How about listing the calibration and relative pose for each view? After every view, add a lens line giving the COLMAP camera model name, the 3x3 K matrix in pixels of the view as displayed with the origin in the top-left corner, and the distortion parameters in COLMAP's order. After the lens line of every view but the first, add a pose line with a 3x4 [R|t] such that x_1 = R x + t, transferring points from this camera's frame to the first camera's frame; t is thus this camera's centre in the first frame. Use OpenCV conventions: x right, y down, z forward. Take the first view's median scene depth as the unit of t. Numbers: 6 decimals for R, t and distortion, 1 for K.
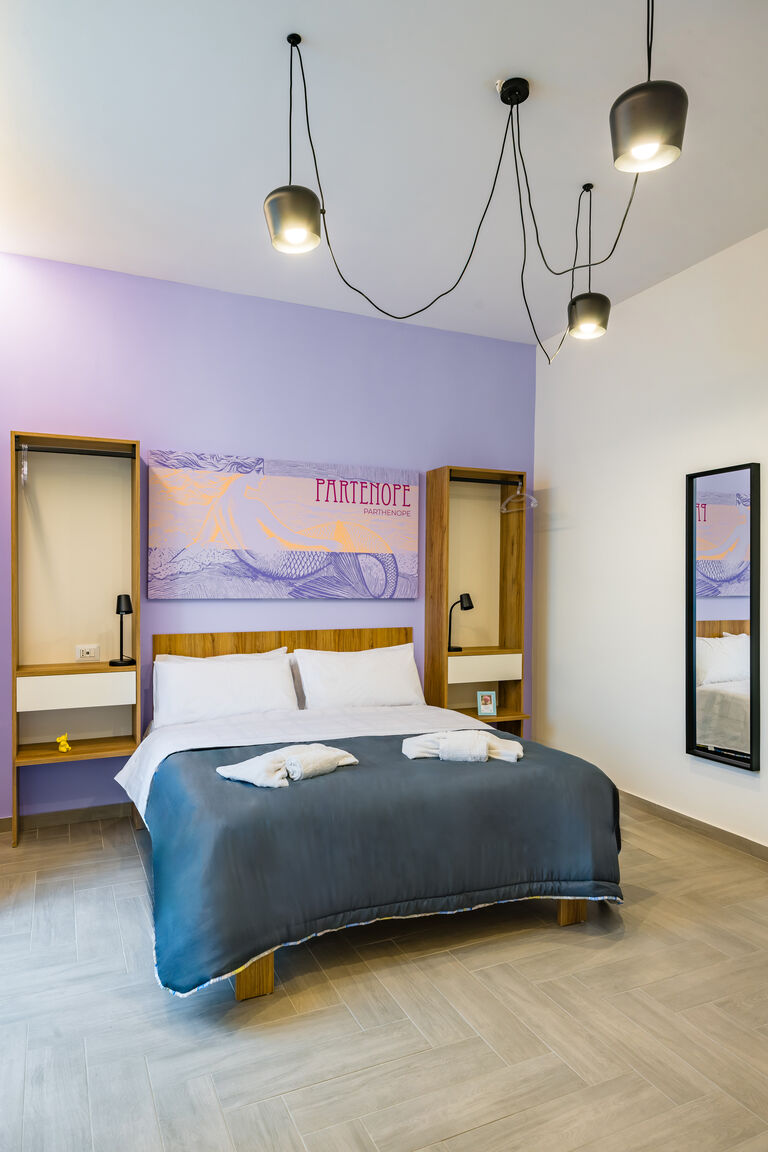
lens RADIAL K [[657.2, 0, 369.0], [0, 657.2, 585.6], [0, 0, 1]] dist [0.012981, -0.002450]
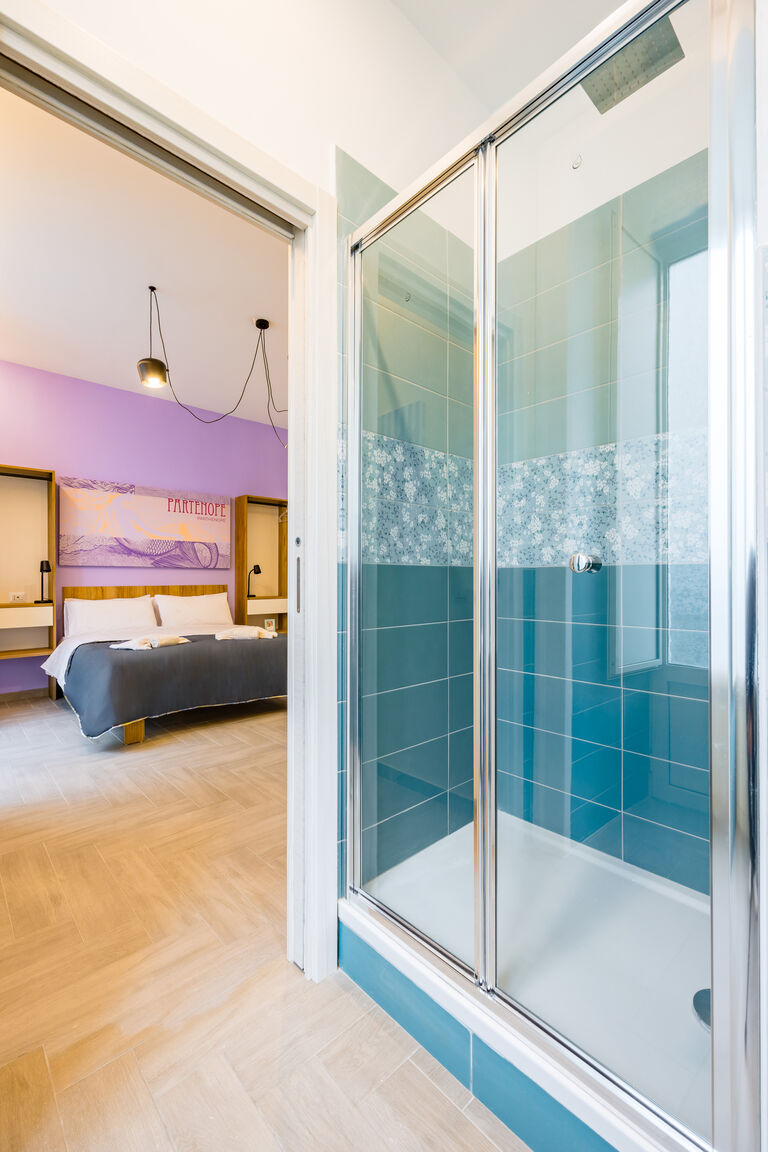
lens RADIAL K [[464.8, 0, 366.8], [0, 464.8, 579.9], [0, 0, 1]] dist [-0.005101, 0.000303]
pose [[0.951520, -0.007551, 0.307496, 0.042616], [0.010629, 0.999909, -0.008336, 0.071618], [-0.307405, 0.011200, 0.951513, -0.340266]]
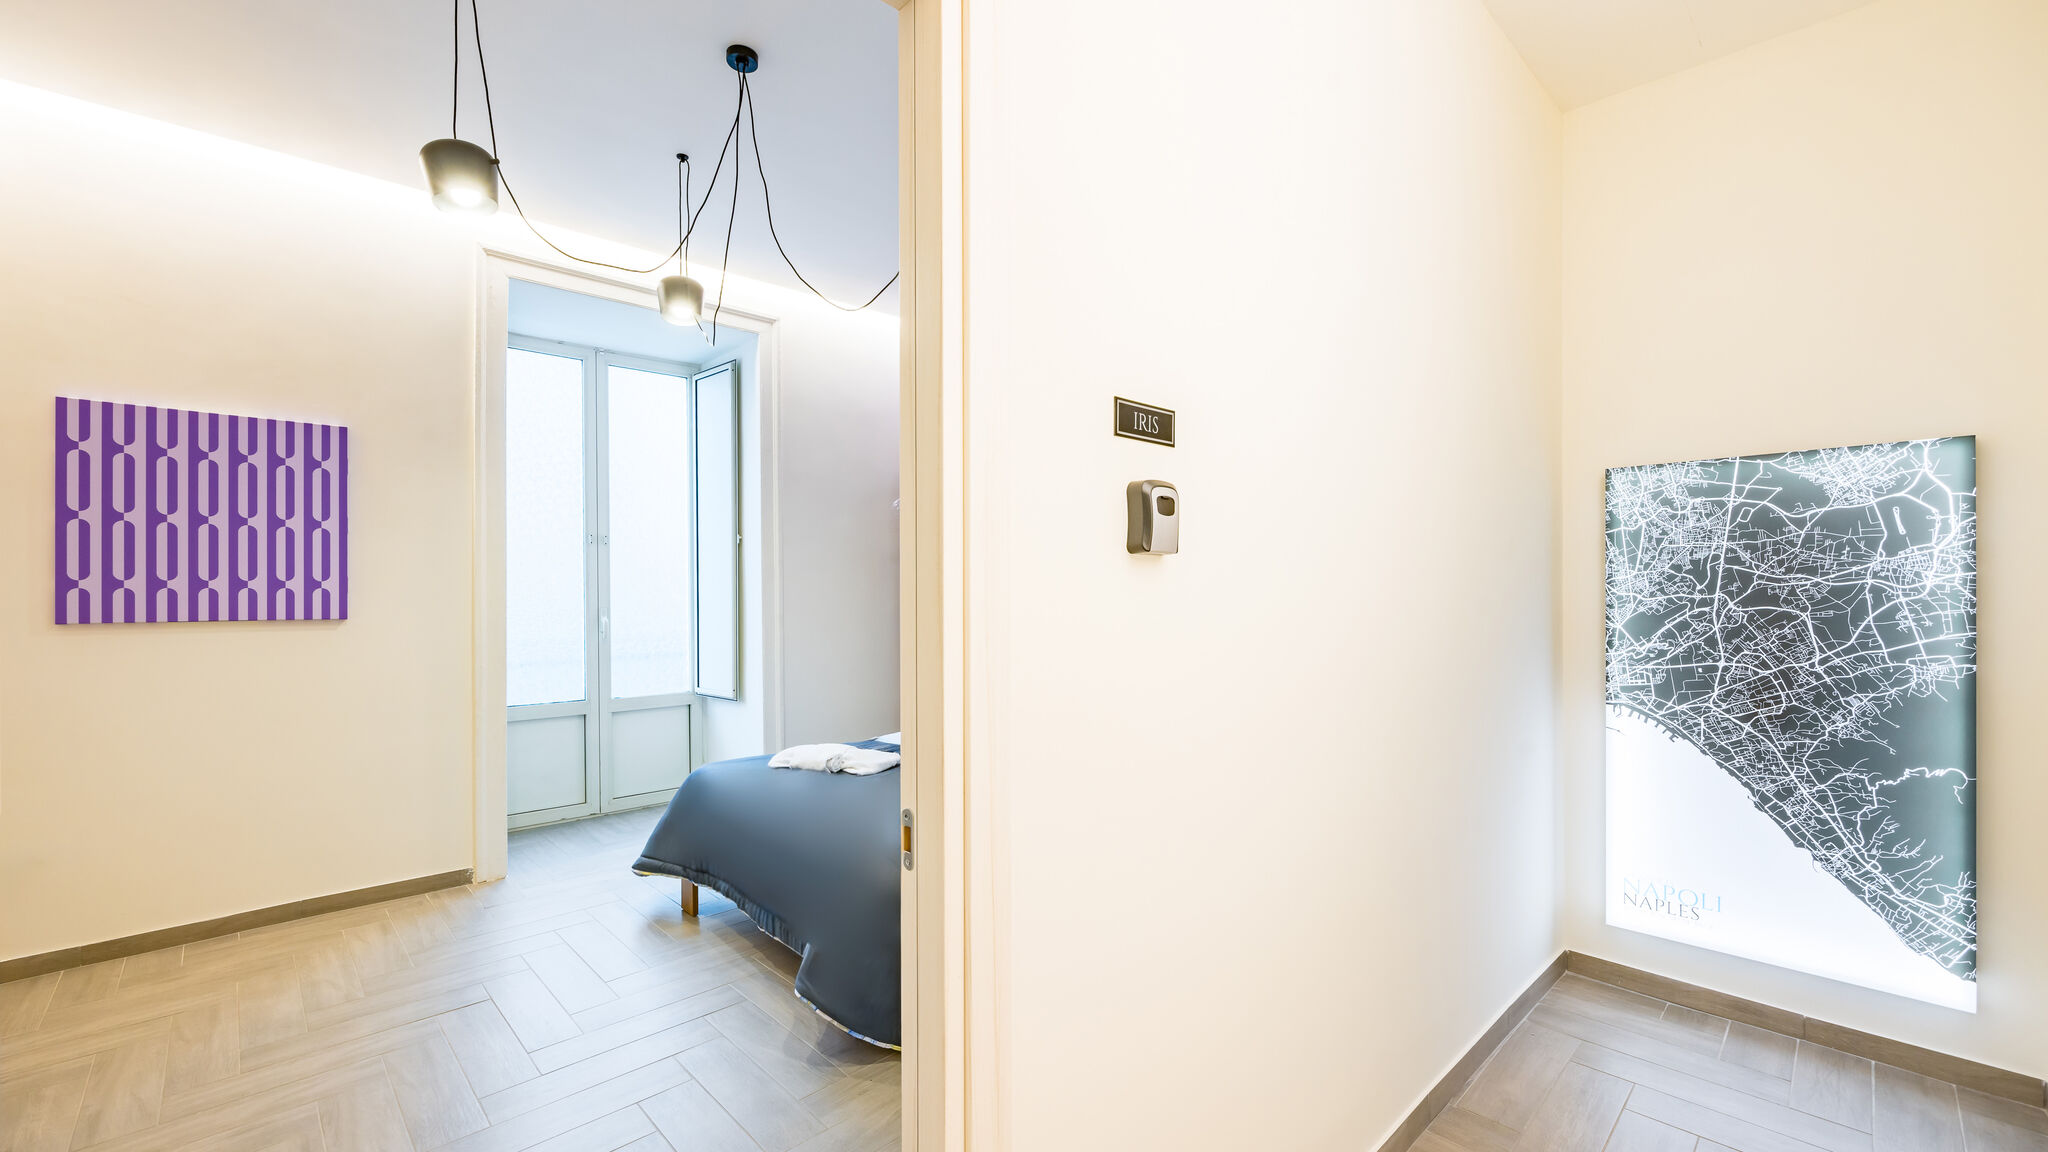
lens RADIAL K [[826.8, 0, 1002.7], [0, 826.8, 587.5], [0, 0, 1]] dist [0.029773, -0.003336]
pose [[0.348629, -0.011124, -0.937195, 0.824510], [-0.004040, 0.999902, -0.013371, 0.008263], [0.937252, 0.008448, 0.348550, 0.507434]]
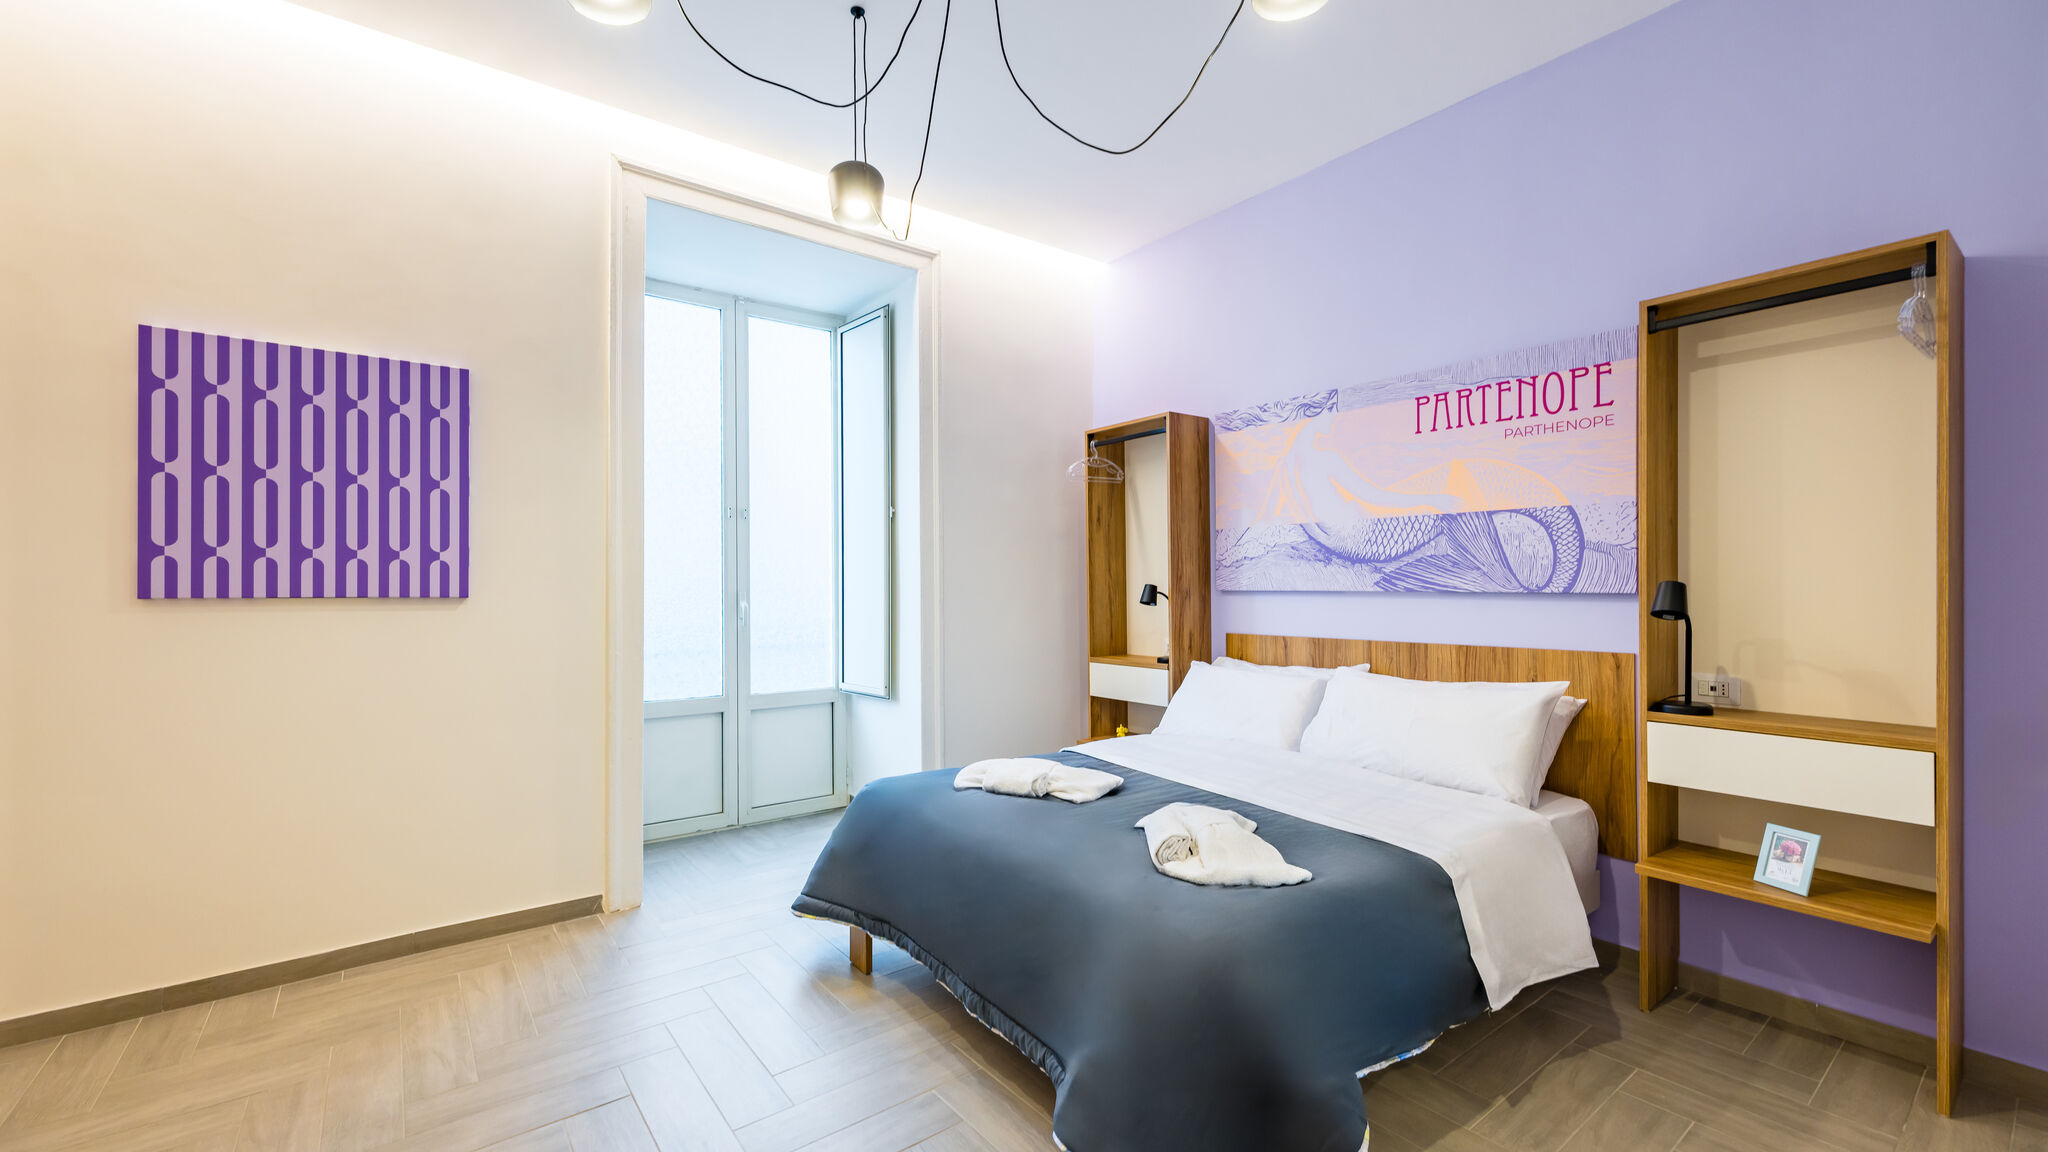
lens RADIAL K [[826.8, 0, 1011.6], [0, 826.8, 578.4], [0, 0, 1]] dist [0.029773, -0.003336]
pose [[0.250662, -0.015797, -0.967946, 0.601379], [-0.007440, 0.999806, -0.018243, 0.025135], [0.968046, 0.011774, 0.250495, 0.452707]]
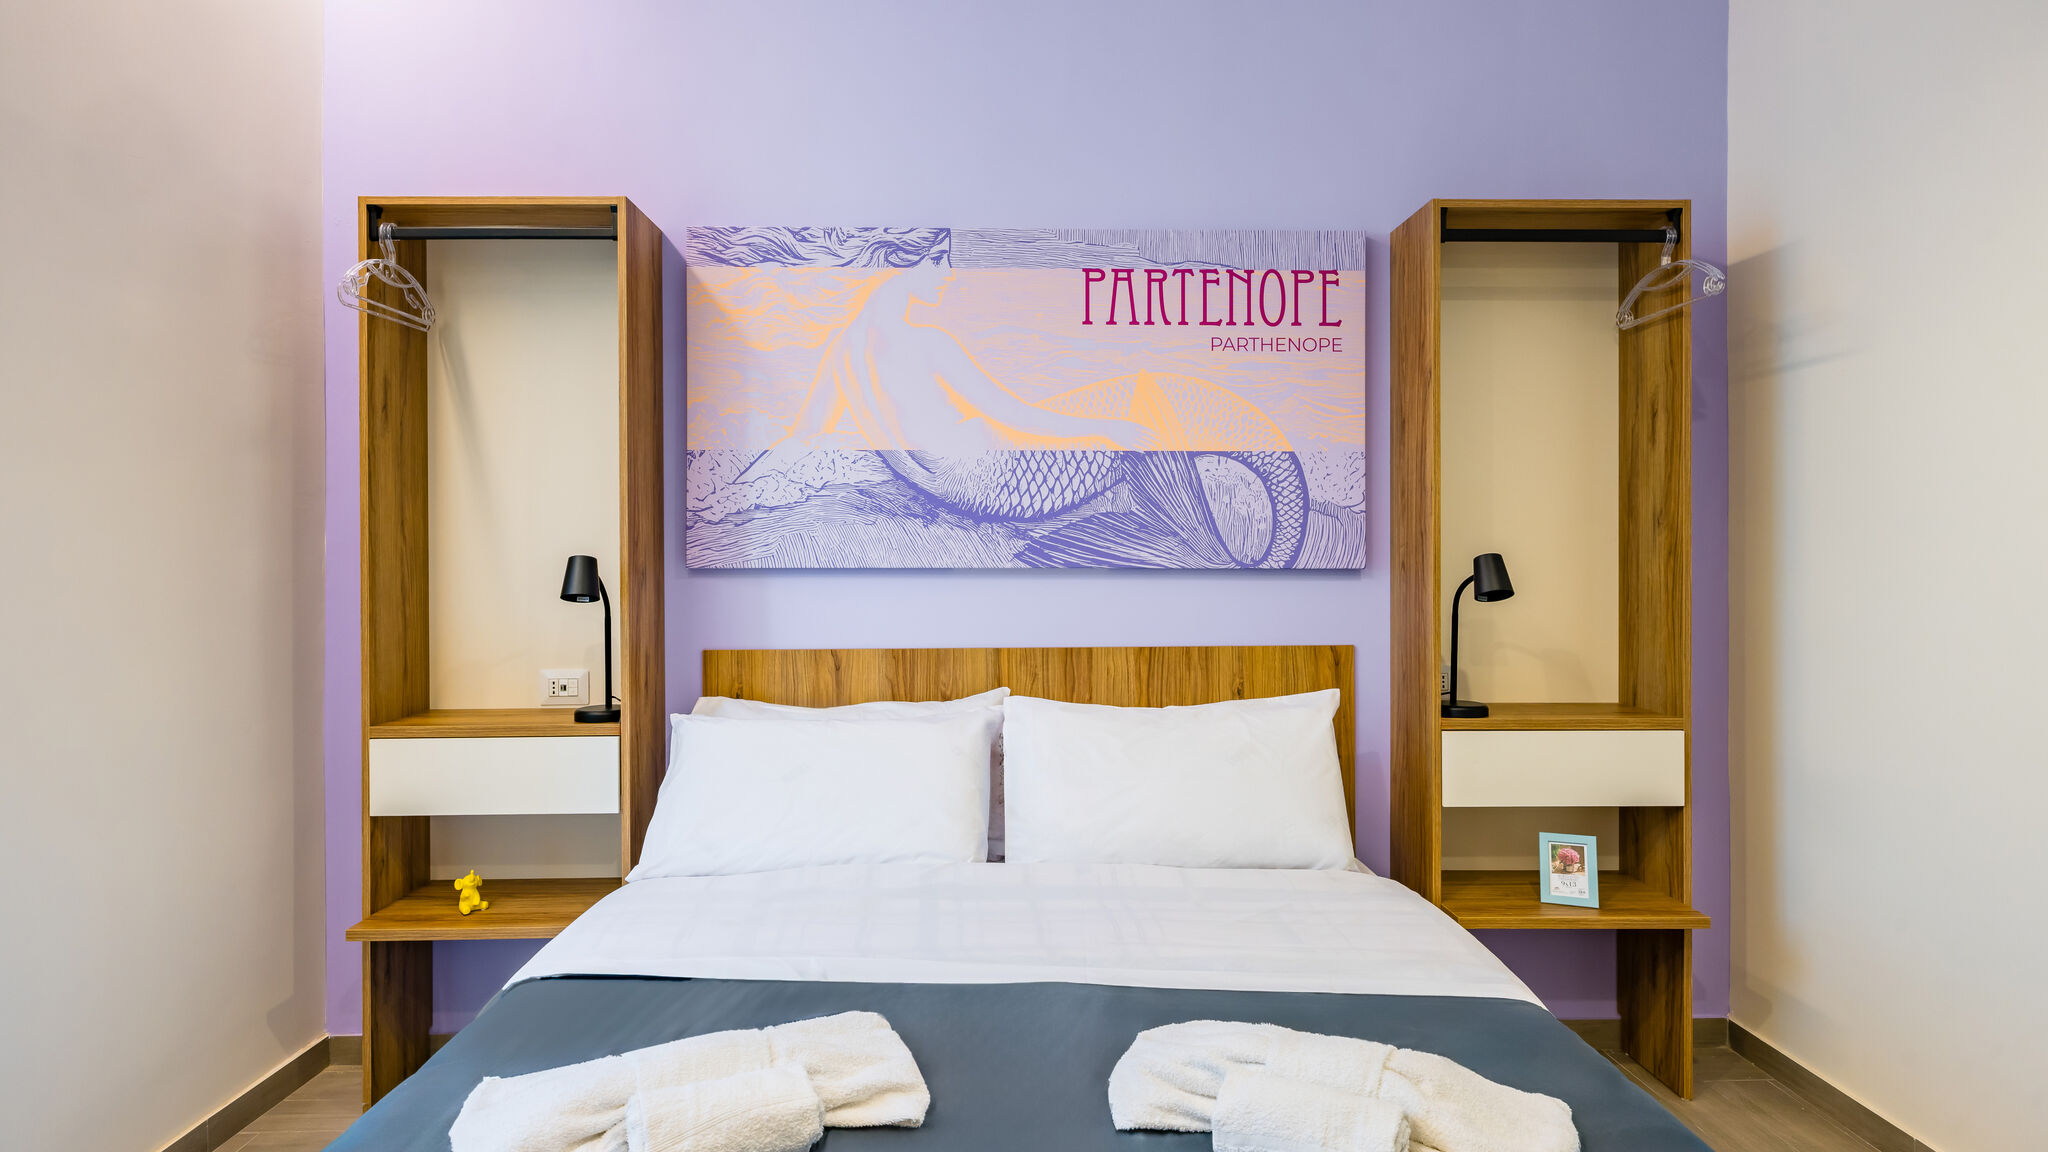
lens RADIAL K [[1129.3, 0, 1039.3], [0, 1129.3, 542.9], [0, 0, 1]] dist [0.004470, 0.003098]
pose [[0.934272, -0.010803, -0.356397, 0.142753], [0.003771, 0.999784, -0.020421, 0.018658], [0.356541, 0.017735, 0.934111, 0.363959]]
